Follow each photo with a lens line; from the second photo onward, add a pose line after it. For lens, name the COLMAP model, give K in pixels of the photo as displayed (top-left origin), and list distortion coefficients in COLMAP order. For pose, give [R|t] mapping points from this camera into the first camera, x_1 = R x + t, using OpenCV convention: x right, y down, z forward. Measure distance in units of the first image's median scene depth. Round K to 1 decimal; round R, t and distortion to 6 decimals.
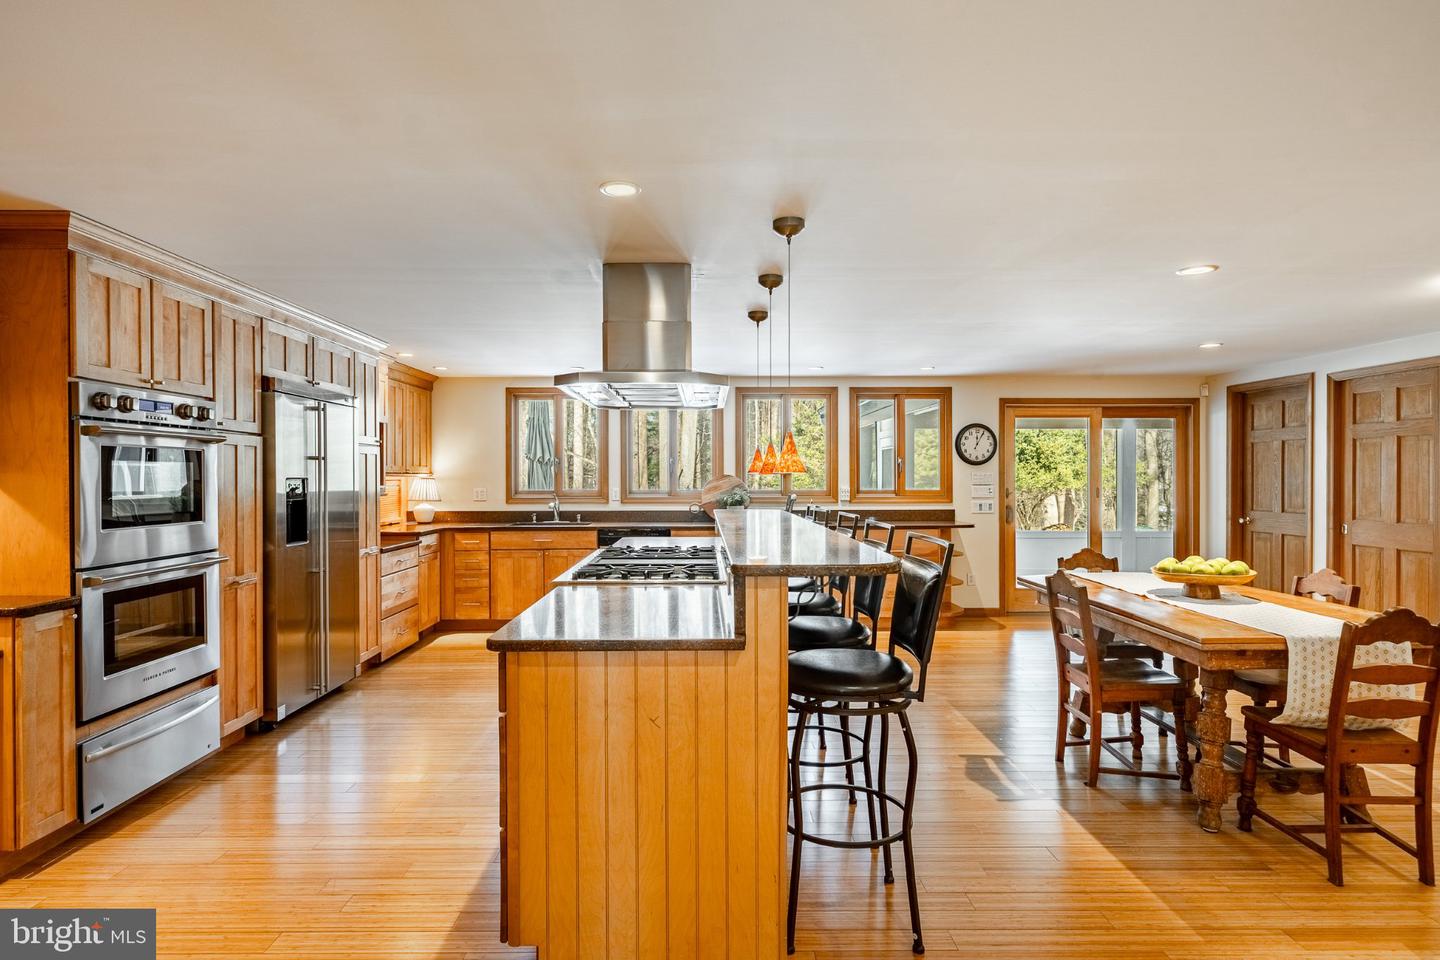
lens RADIAL K [[717.3, 0, 674.8], [0, 717.3, 484.5], [0, 0, 1]] dist [-0.002985, 0.000176]
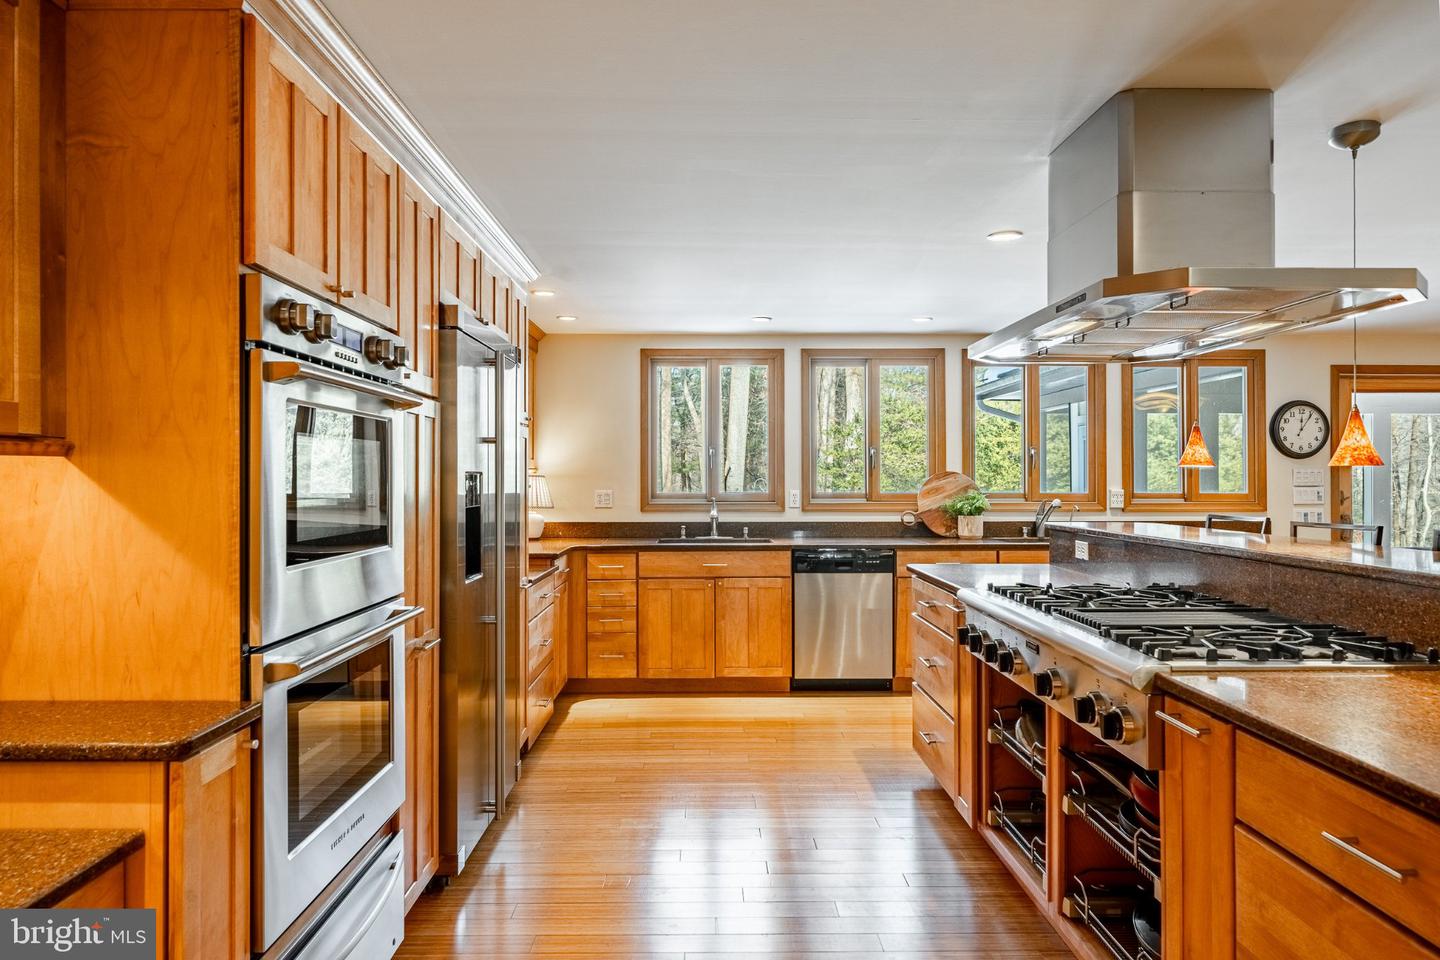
lens RADIAL K [[887.3, 0, 722.8], [0, 887.3, 475.6], [0, 0, 1]] dist [0.001330, 0.000296]
pose [[0.999909, 0.001791, 0.013361, -0.187381], [-0.001626, 0.999922, -0.012358, 0.001901], [-0.013382, 0.012335, 0.999834, 0.135602]]
